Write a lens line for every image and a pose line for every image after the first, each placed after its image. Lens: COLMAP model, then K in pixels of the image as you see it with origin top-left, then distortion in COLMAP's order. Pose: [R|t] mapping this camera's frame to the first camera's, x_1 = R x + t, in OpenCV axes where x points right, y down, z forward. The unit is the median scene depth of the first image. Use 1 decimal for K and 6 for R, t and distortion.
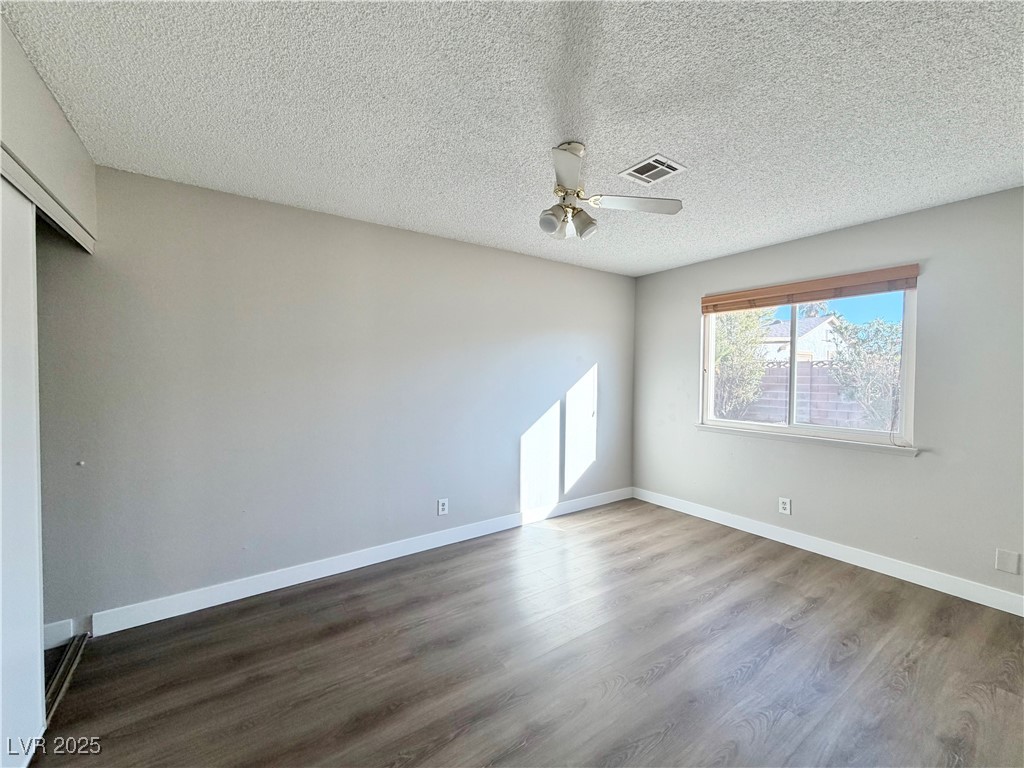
lens RADIAL K [[407.9, 0, 511.9], [0, 407.9, 382.3], [0, 0, 1]] dist [0.003810, 0.000168]
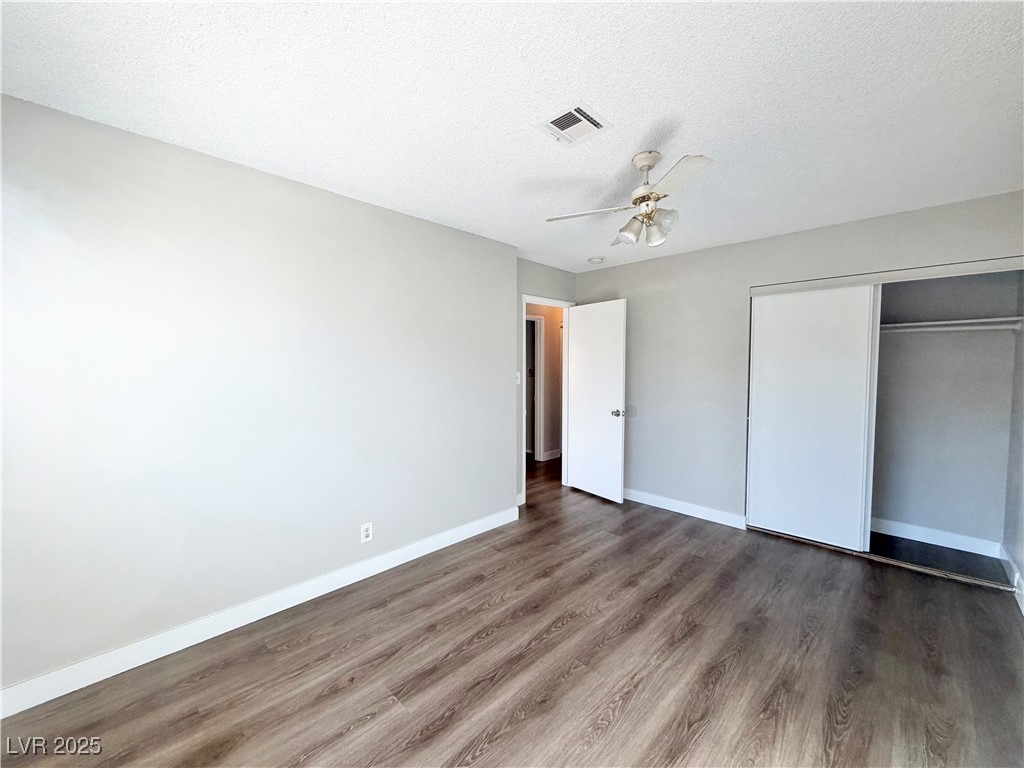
lens RADIAL K [[407.9, 0, 510.4], [0, 407.9, 383.8], [0, 0, 1]] dist [0.003810, 0.000168]
pose [[-0.982403, 0.002696, -0.186752, 0.678412], [-0.011017, 0.997318, 0.072353, -0.061445], [0.186446, 0.073137, -0.979739, 1.981988]]
